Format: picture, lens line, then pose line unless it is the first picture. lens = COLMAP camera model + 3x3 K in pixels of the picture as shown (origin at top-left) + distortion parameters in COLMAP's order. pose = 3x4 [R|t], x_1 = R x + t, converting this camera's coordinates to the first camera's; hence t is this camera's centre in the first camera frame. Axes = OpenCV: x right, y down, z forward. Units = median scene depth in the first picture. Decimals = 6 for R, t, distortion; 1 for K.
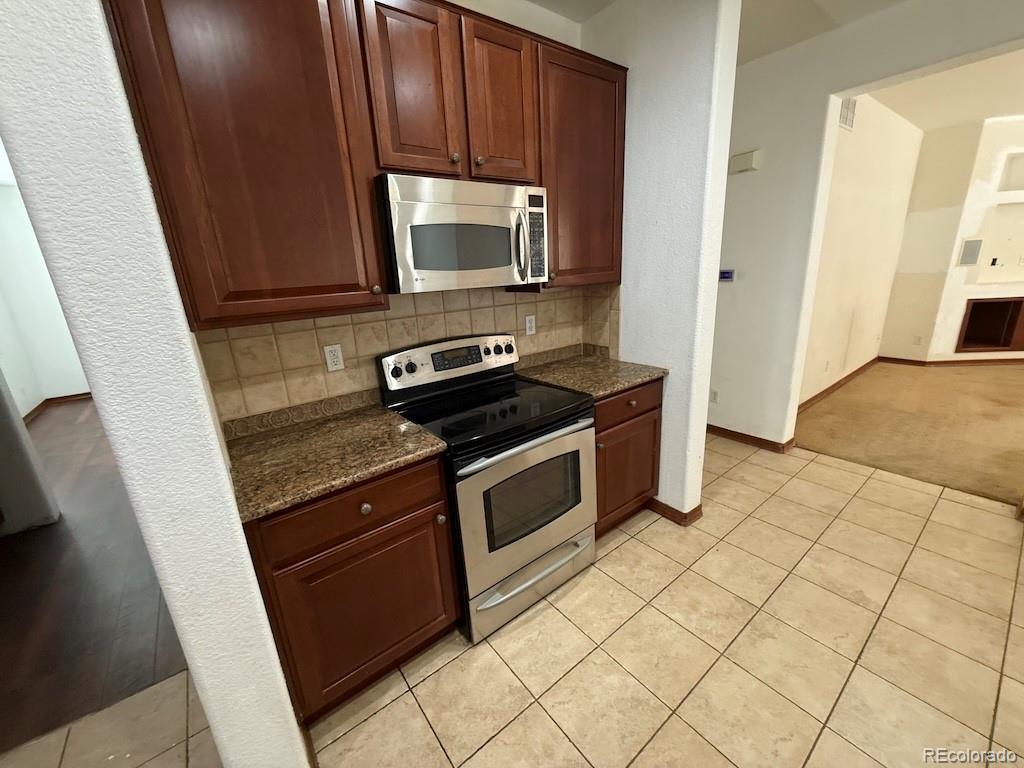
lens RADIAL K [[408.6, 0, 514.7], [0, 408.6, 383.5], [0, 0, 1]] dist [-0.002017, 0.000186]
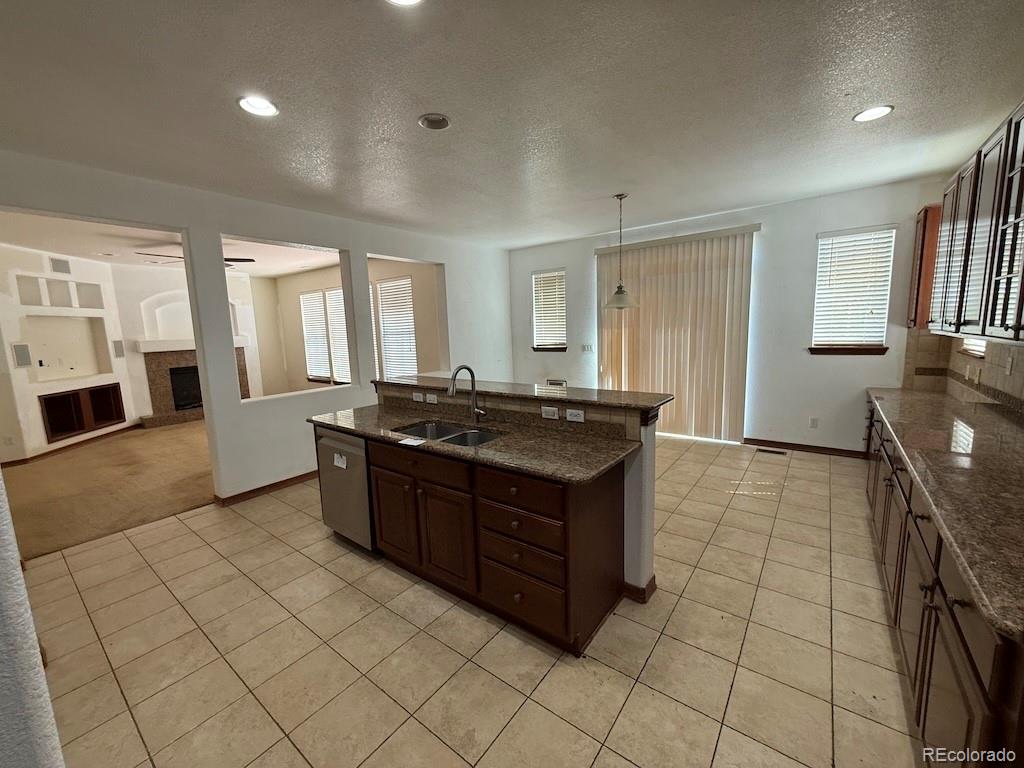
lens RADIAL K [[408.6, 0, 508.8], [0, 408.6, 382.9], [0, 0, 1]] dist [-0.002017, 0.000186]
pose [[-0.247331, -0.071126, 0.966317, -0.622286], [0.311674, 0.938458, 0.148849, -0.019660], [-0.917435, 0.337991, -0.209942, 0.135432]]
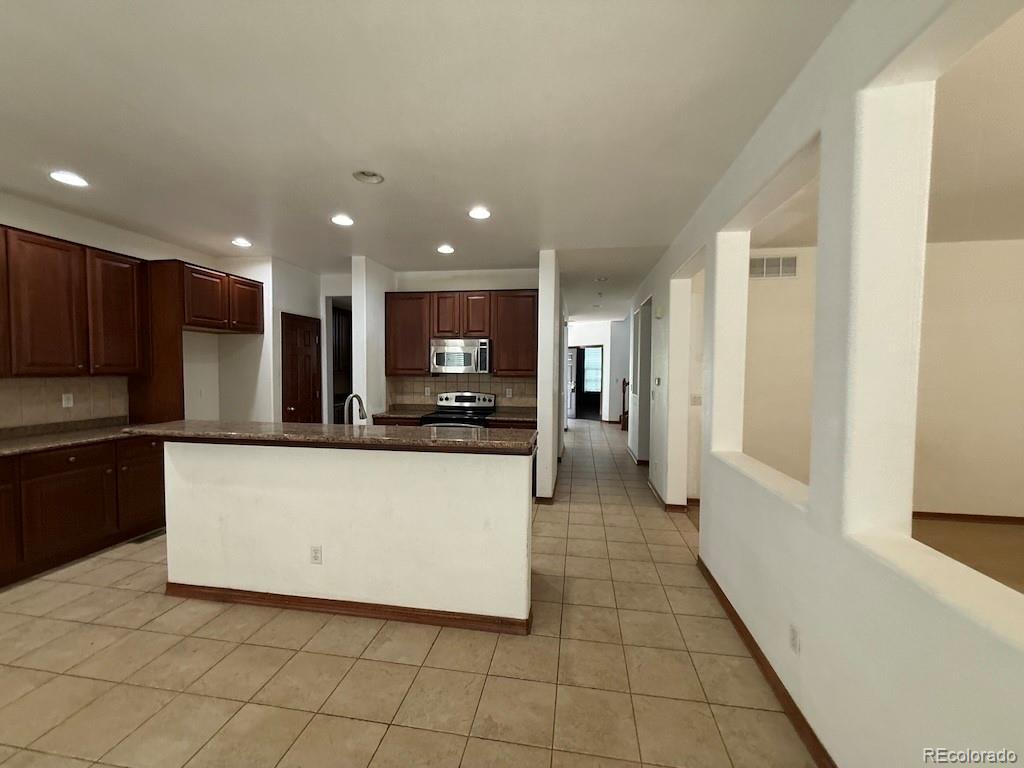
lens RADIAL K [[408.6, 0, 514.3], [0, 408.6, 387.0], [0, 0, 1]] dist [-0.002017, 0.000186]
pose [[0.680059, 0.091649, -0.727406, 1.860642], [-0.243656, 0.964015, -0.106336, 0.060474], [0.691485, 0.249552, 0.677918, -0.540445]]
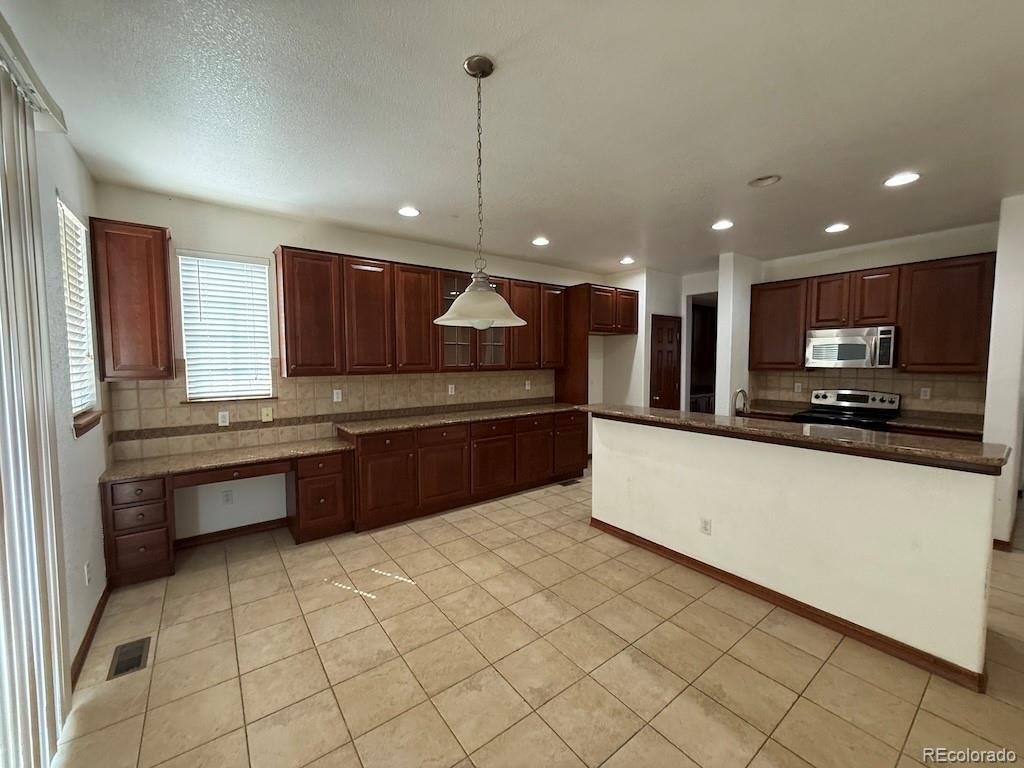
lens RADIAL K [[408.6, 0, 511.7], [0, 408.6, 384.9], [0, 0, 1]] dist [-0.002017, 0.000186]
pose [[-0.015200, 0.117877, -0.992912, 1.970949], [-0.271612, 0.955200, 0.117558, 0.103614], [0.962287, 0.271474, 0.017498, -0.791650]]
